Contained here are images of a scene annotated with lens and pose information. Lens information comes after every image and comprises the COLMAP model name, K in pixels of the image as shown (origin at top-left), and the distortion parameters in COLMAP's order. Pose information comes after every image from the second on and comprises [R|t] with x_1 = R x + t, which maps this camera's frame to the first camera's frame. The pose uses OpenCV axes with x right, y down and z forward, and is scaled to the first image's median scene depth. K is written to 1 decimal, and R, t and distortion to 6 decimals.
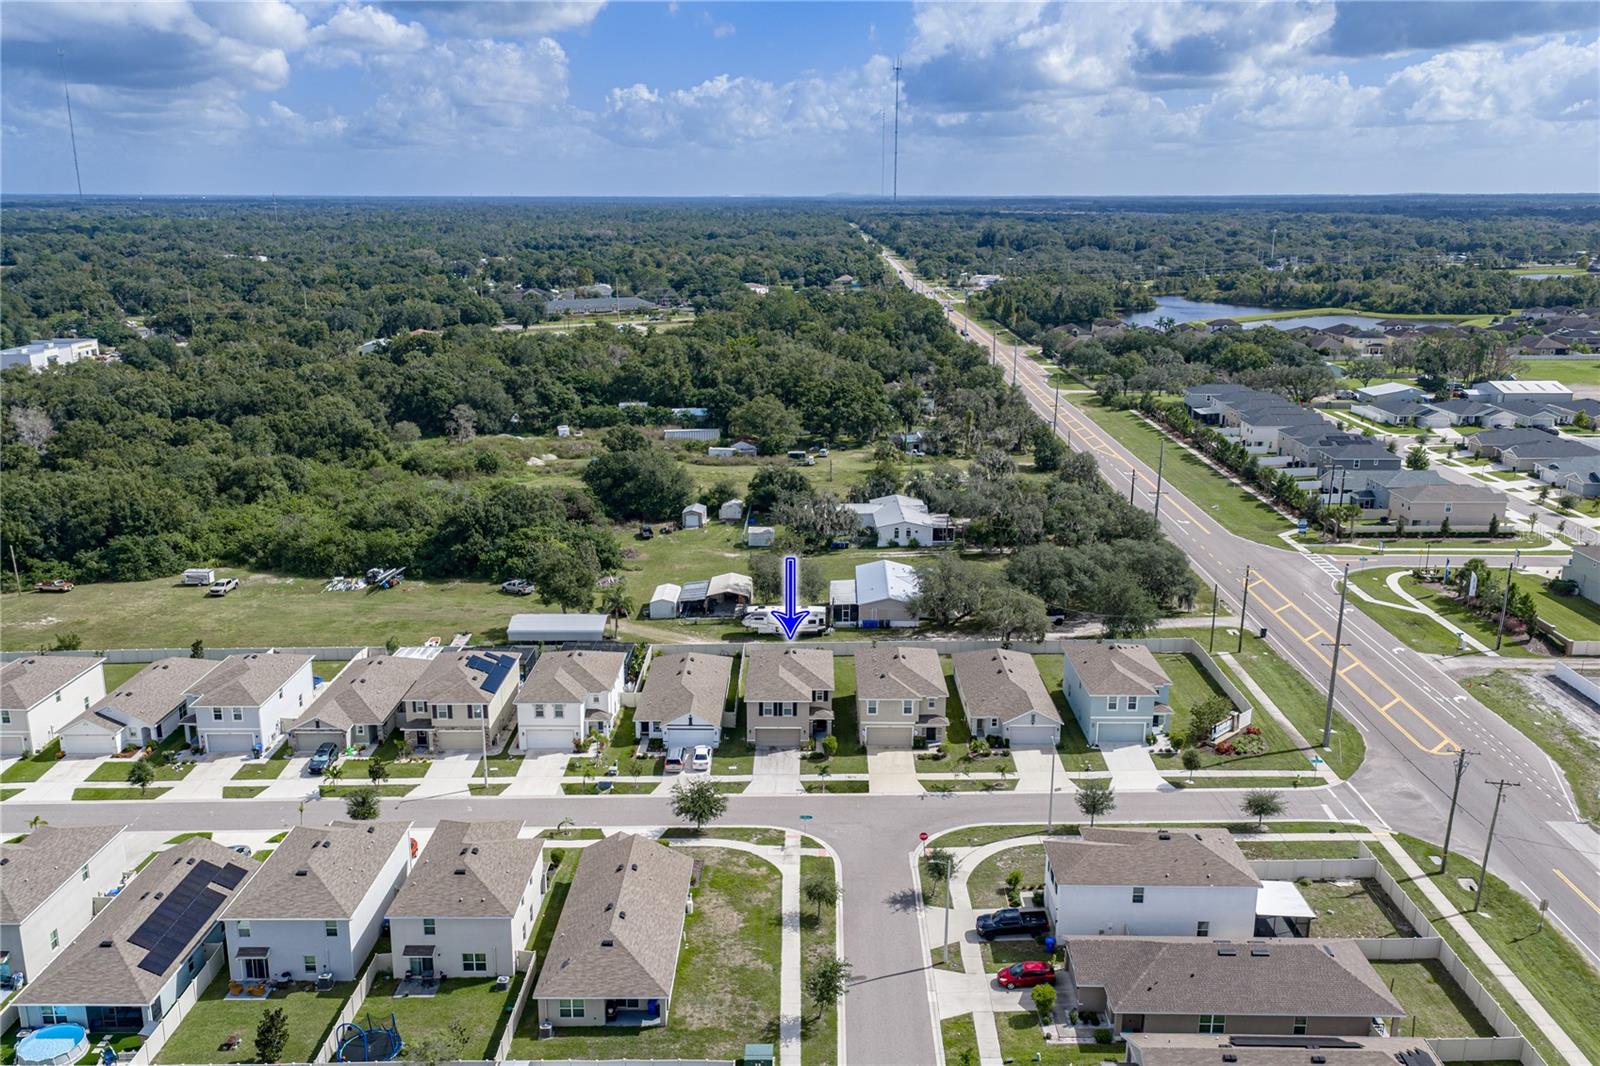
lens RADIAL K [[1329.8, 0, 800.0], [0, 1329.8, 533.0], [0, 0, 1]] dist [0.030534, -0.009029]
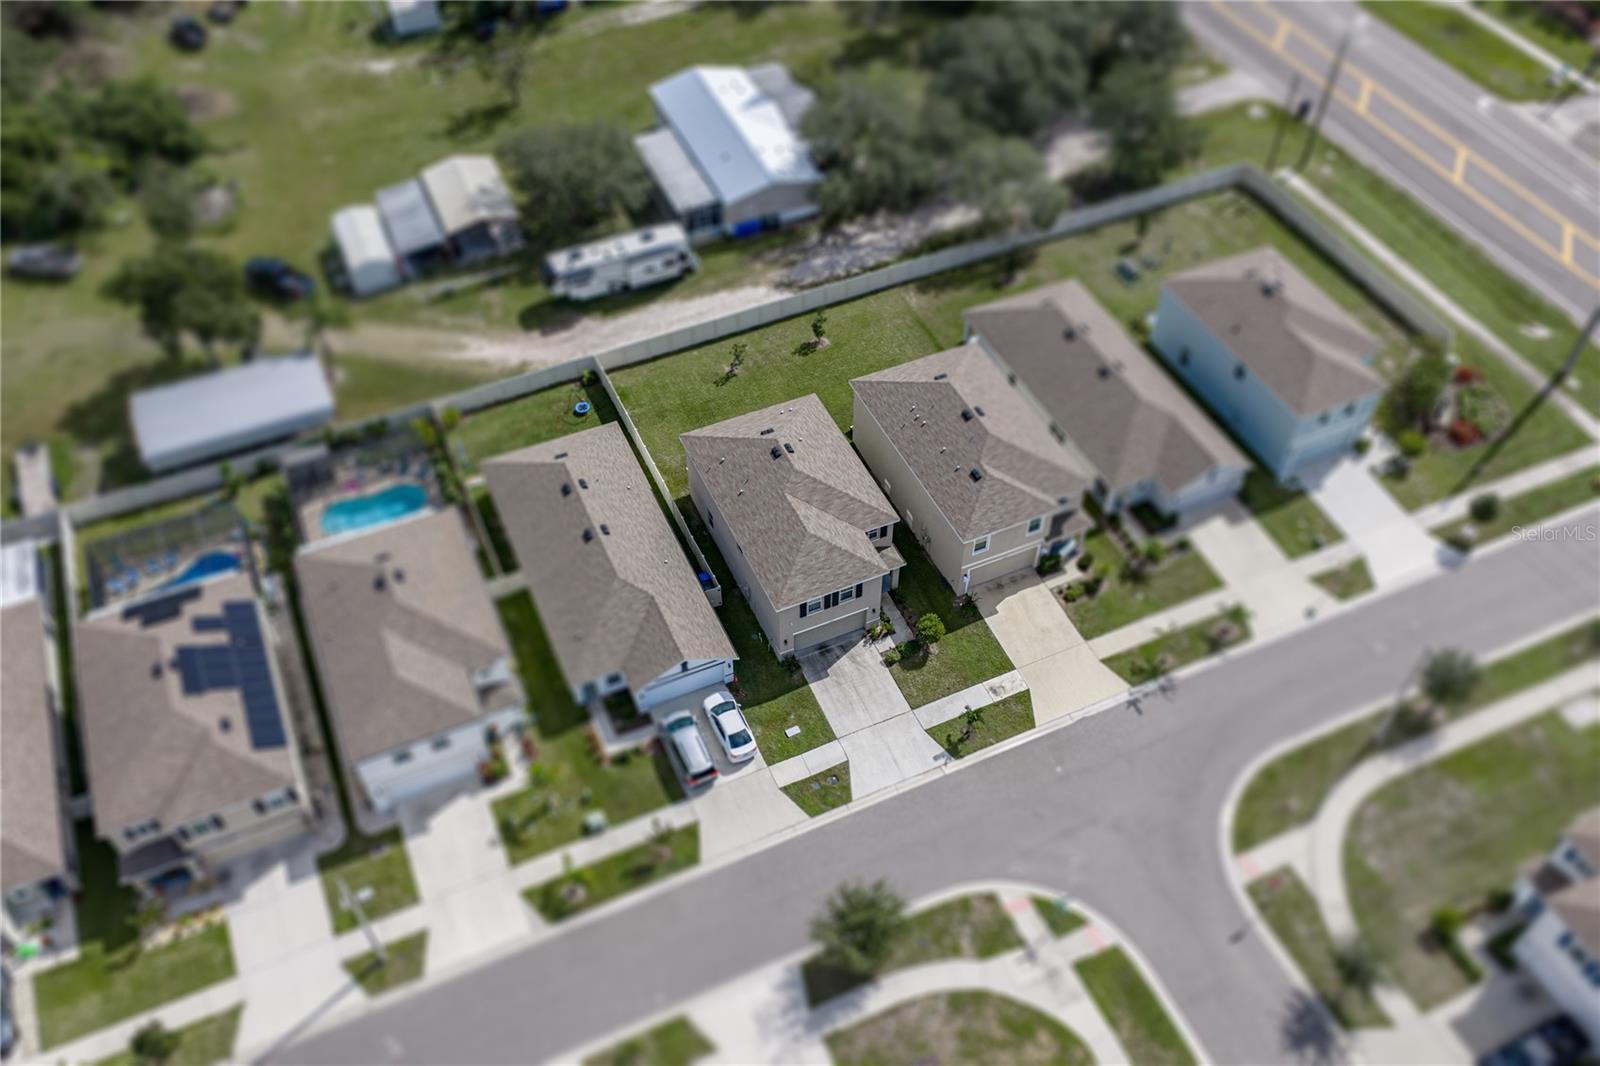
lens RADIAL K [[1333.5, 0, 800.0], [0, 1333.5, 533.0], [0, 0, 1]] dist [0.026755, -0.000158]
pose [[0.908855, -0.312319, 0.276475, -0.134341], [0.105270, 0.813125, 0.572491, -0.161077], [-0.403609, -0.491207, 0.771891, 0.461045]]
